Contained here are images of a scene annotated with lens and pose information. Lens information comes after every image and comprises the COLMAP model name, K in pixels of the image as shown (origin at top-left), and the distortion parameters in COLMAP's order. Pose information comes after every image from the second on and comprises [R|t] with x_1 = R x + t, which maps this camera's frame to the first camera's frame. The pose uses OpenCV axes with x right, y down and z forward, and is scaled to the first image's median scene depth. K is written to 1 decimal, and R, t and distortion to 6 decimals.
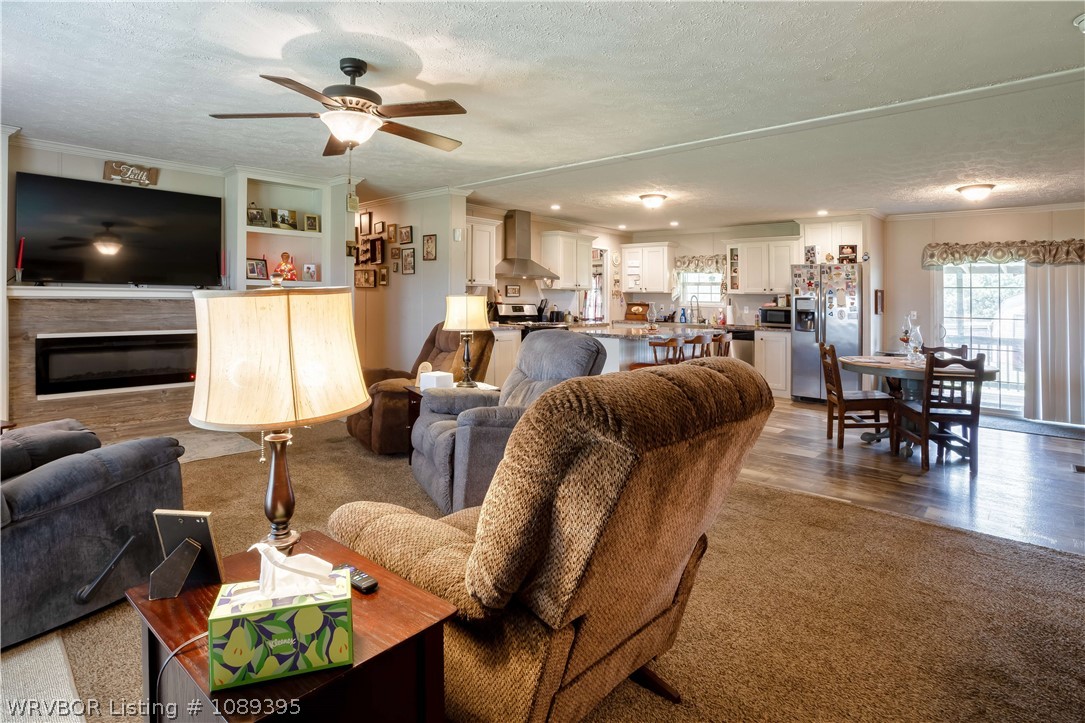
lens RADIAL K [[549.3, 0, 544.8], [0, 549.3, 288.3], [0, 0, 1]] dist [-0.063212, 0.024928]
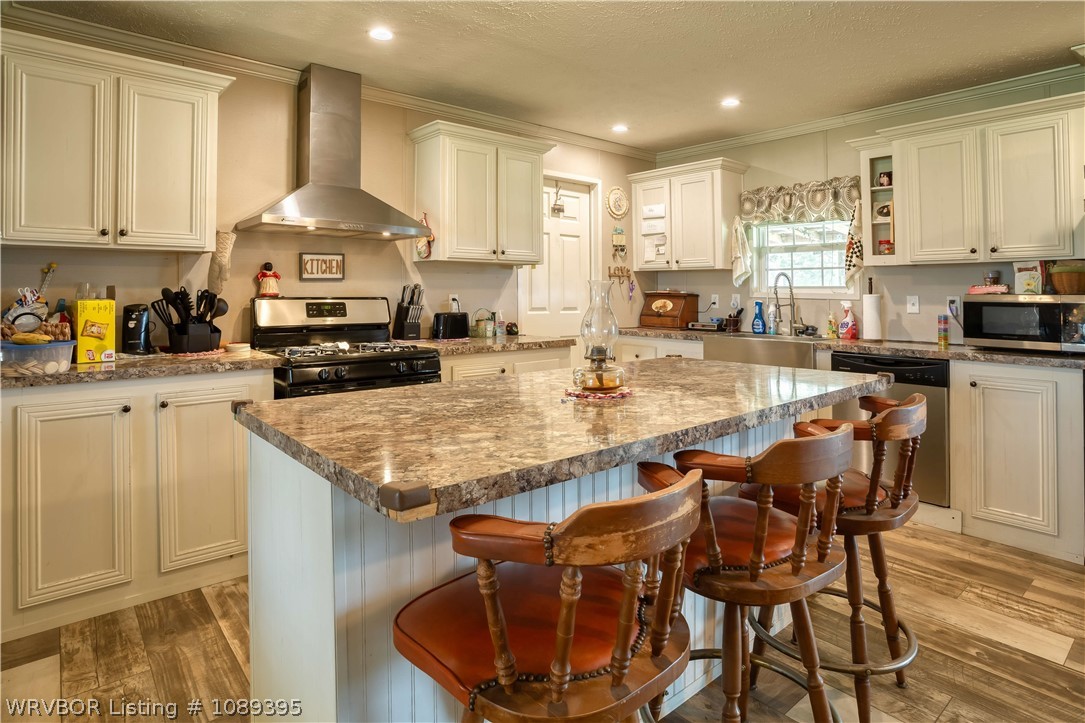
lens RADIAL K [[602.2, 0, 544.9], [0, 602.2, 282.8], [0, 0, 1]] dist [-0.065798, 0.028720]
pose [[0.992197, -0.017969, -0.123377, 0.156958], [0.018294, 0.999832, 0.001505, 0.018787], [0.123329, -0.003751, 0.992359, 0.553588]]
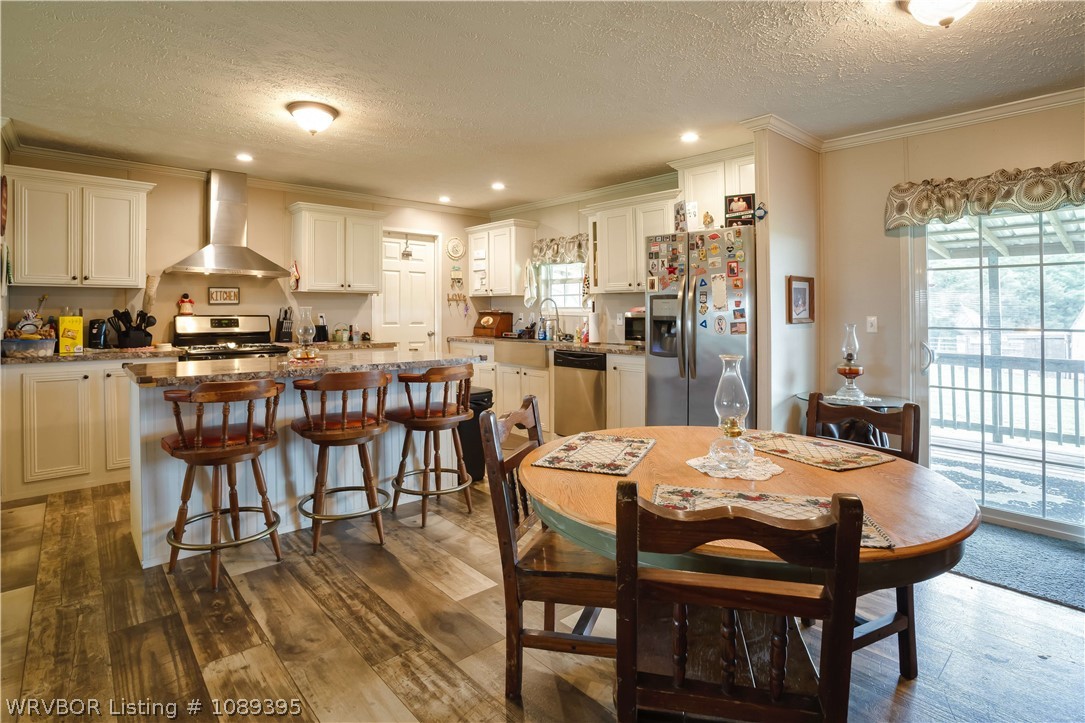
lens RADIAL K [[549.3, 0, 541.6], [0, 549.3, 308.1], [0, 0, 1]] dist [-0.063212, 0.024928]
pose [[0.994653, -0.019116, -0.101490, 0.367392], [0.020359, 0.999730, 0.011233, 0.019401], [0.101248, -0.013239, 0.994773, 0.386676]]
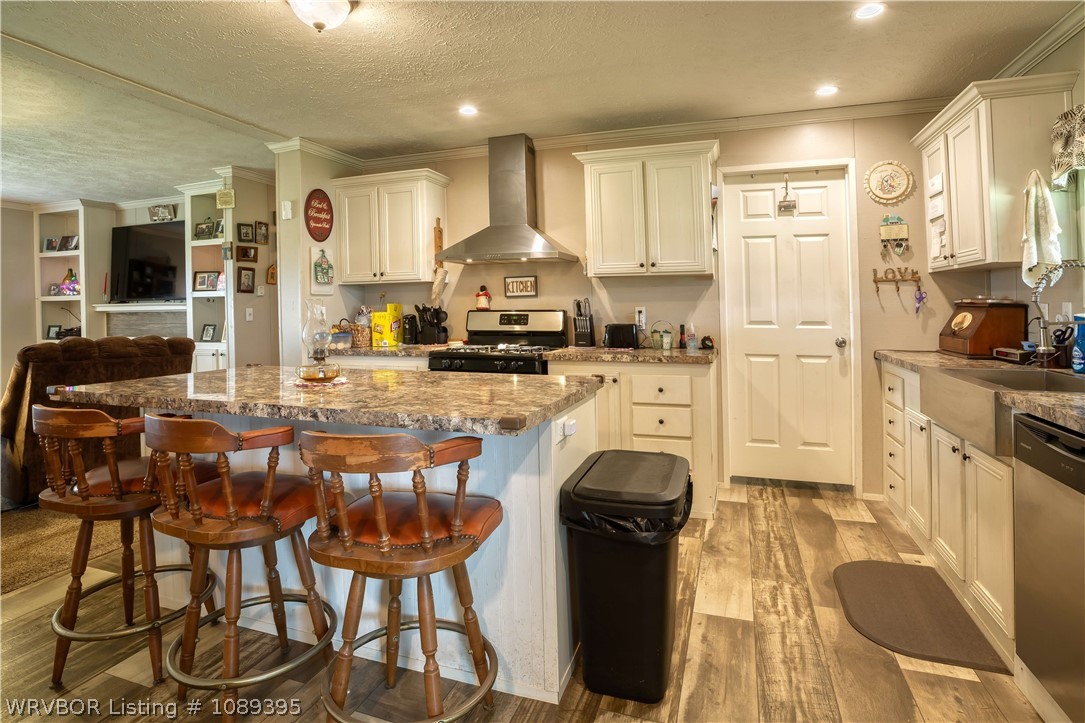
lens RADIAL K [[549.3, 0, 545.0], [0, 549.3, 305.0], [0, 0, 1]] dist [-0.063212, 0.024928]
pose [[0.393262, -0.025824, -0.919064, 0.436301], [0.033170, 0.999353, -0.013886, 0.030067], [0.918828, -0.025024, 0.393864, 0.775195]]
